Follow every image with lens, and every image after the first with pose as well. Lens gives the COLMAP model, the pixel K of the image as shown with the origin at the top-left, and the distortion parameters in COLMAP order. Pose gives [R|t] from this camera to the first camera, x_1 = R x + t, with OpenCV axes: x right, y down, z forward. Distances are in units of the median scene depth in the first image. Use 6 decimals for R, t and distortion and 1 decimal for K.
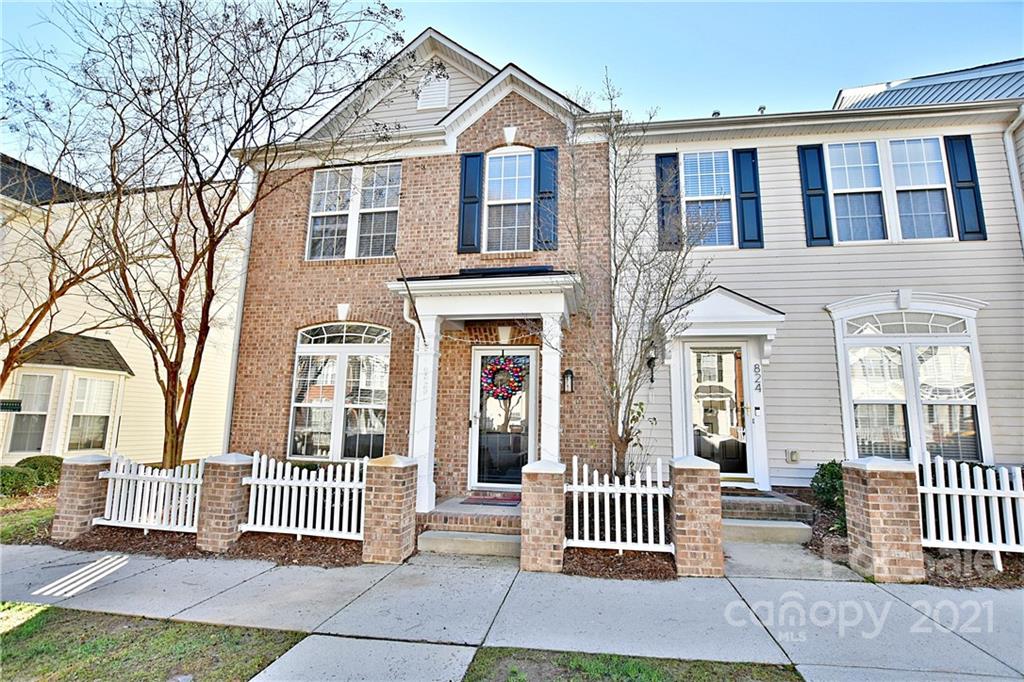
lens RADIAL K [[463.3, 0, 513.6], [0, 463.3, 344.0], [0, 0, 1]] dist [-0.030254, 0.001082]
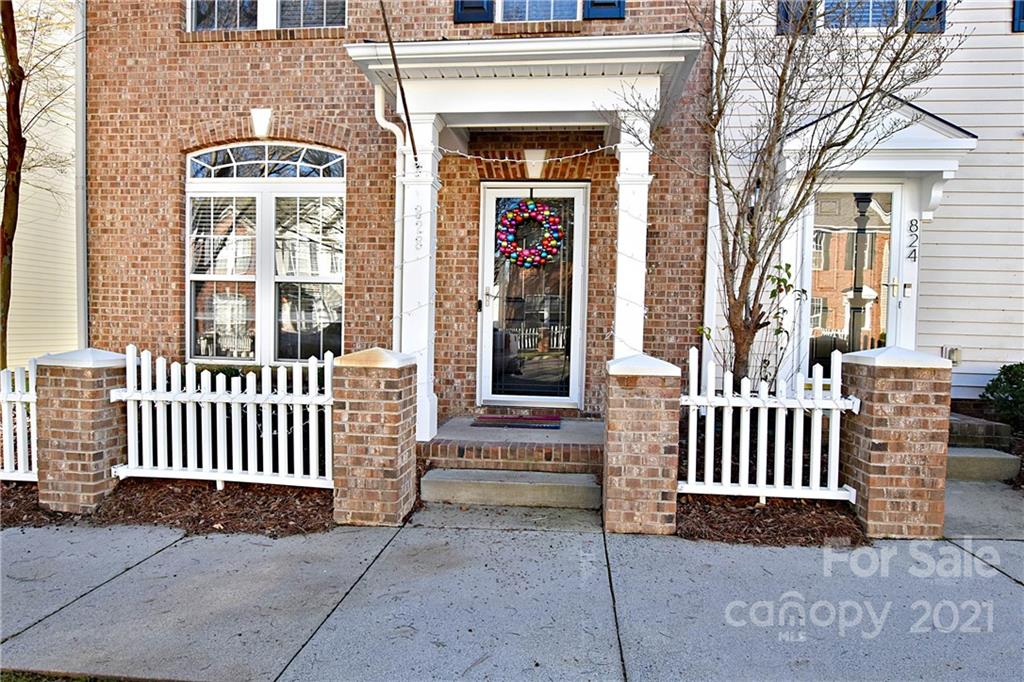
lens RADIAL K [[574.8, 0, 510.9], [0, 574.8, 341.6], [0, 0, 1]] dist [-0.017736, 0.004572]
pose [[0.997492, -0.000357, 0.070772, -0.137876], [-0.013435, 0.980849, 0.194303, 0.085229], [-0.069486, -0.194767, 0.978385, 0.270290]]
